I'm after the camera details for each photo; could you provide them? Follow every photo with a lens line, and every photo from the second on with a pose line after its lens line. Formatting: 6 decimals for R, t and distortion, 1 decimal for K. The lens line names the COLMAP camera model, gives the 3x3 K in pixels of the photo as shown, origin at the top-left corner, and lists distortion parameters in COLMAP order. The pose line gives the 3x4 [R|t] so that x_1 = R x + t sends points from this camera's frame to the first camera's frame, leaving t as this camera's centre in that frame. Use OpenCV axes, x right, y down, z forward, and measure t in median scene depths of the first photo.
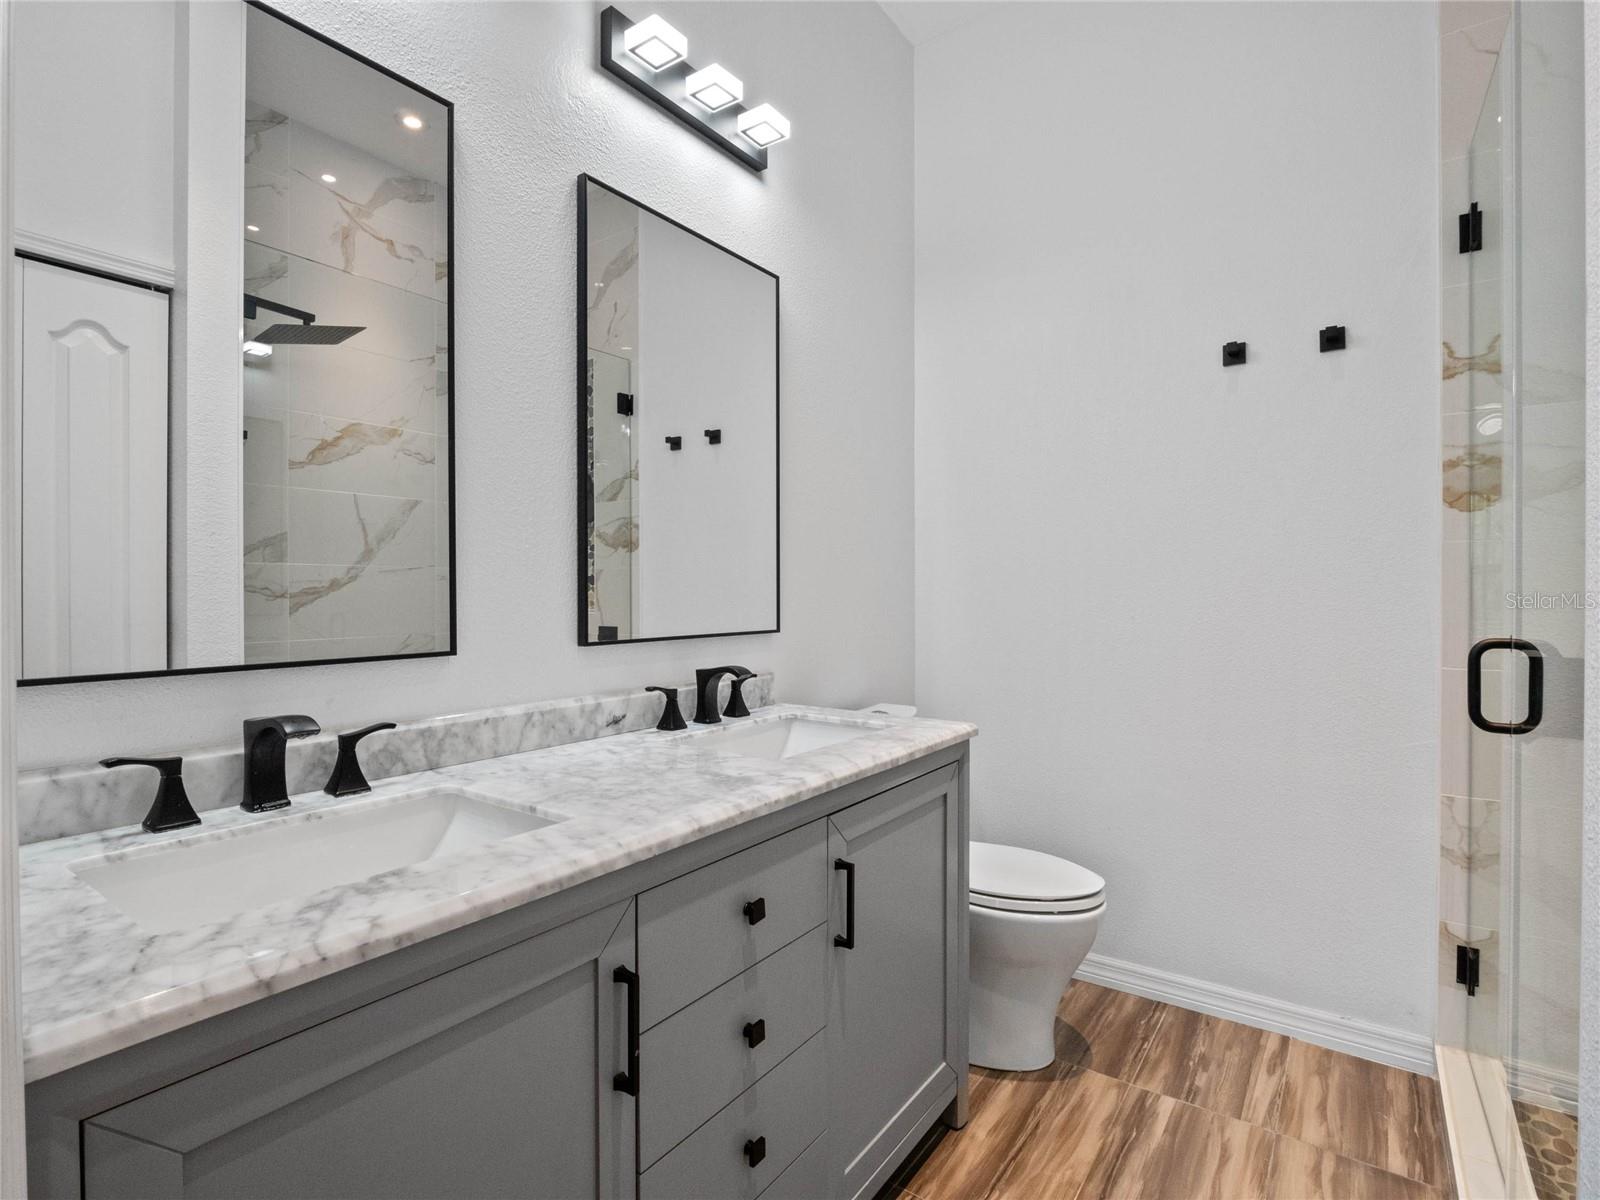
lens RADIAL K [[782.1, 0, 805.0], [0, 782.1, 593.1], [0, 0, 1]] dist [-0.010738, -0.003607]
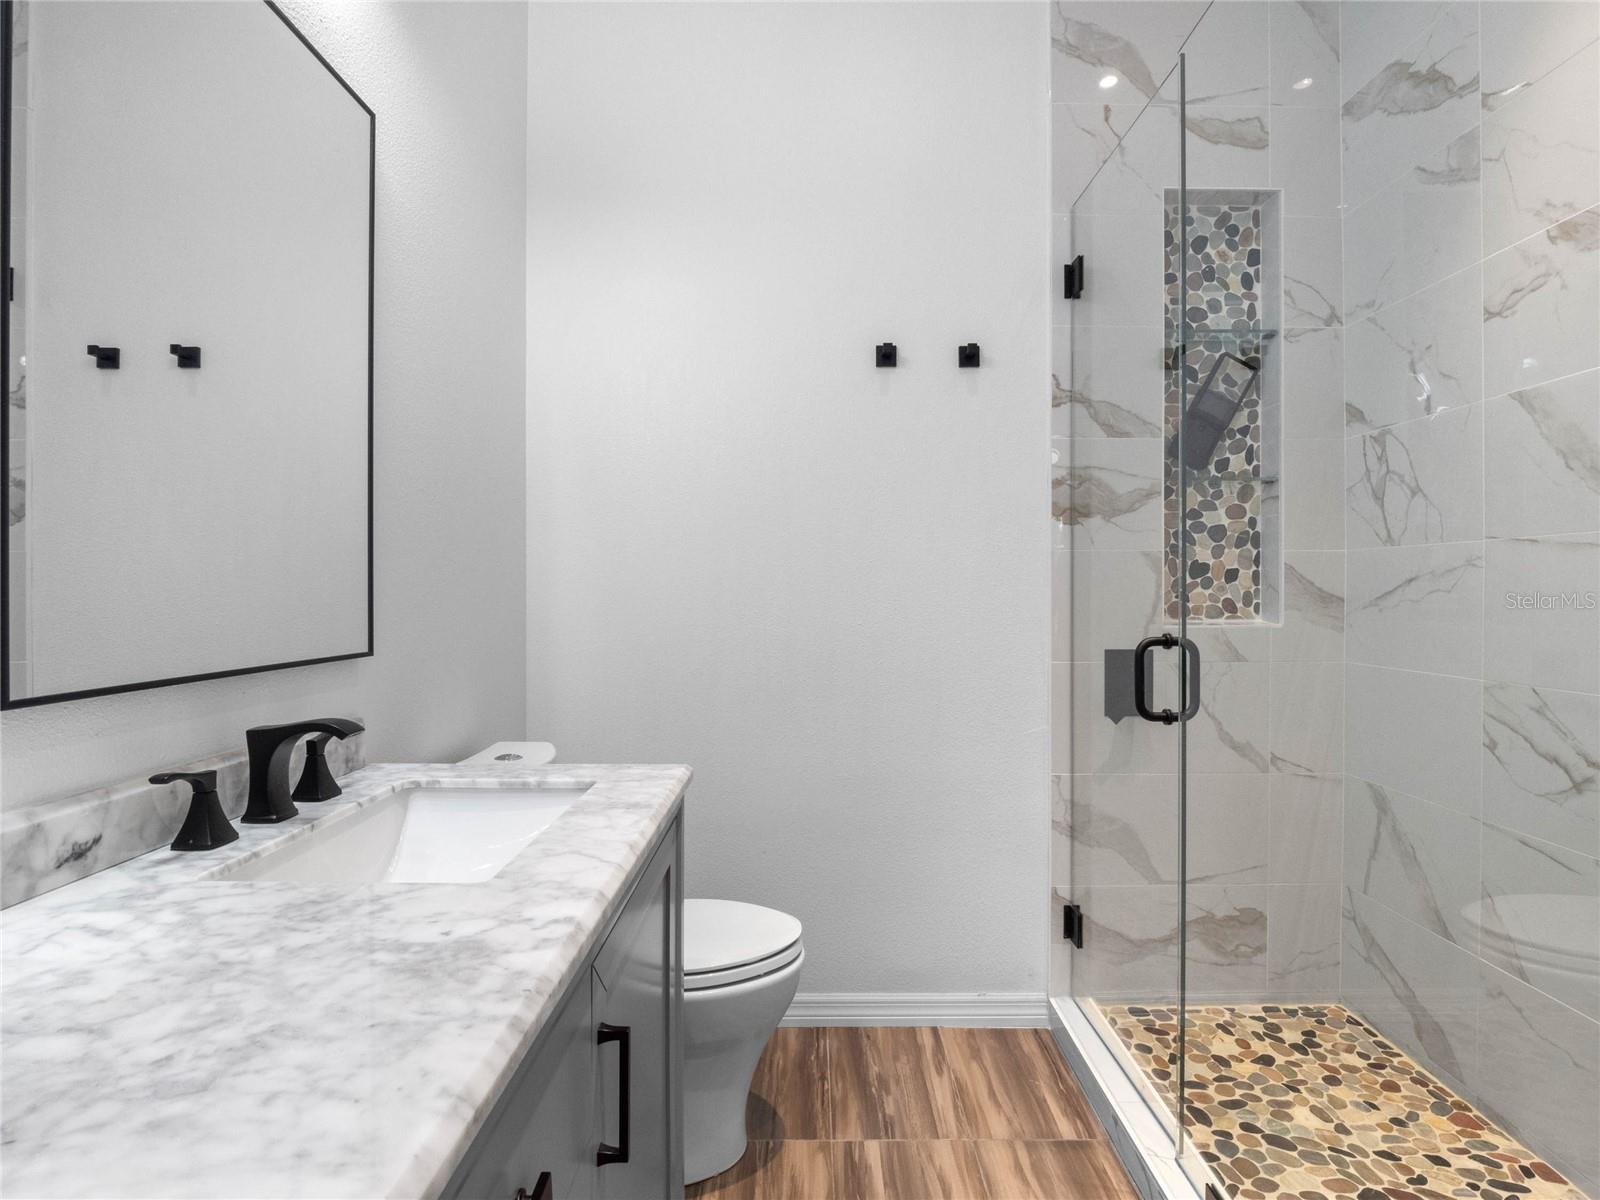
lens RADIAL K [[782.1, 0, 805.0], [0, 782.1, 593.1], [0, 0, 1]] dist [-0.010738, -0.003607]
pose [[0.809062, 0.002015, 0.587720, -0.140612], [-0.002277, 0.999997, -0.000295, -0.003233], [-0.587719, -0.001100, 0.809064, 0.294718]]
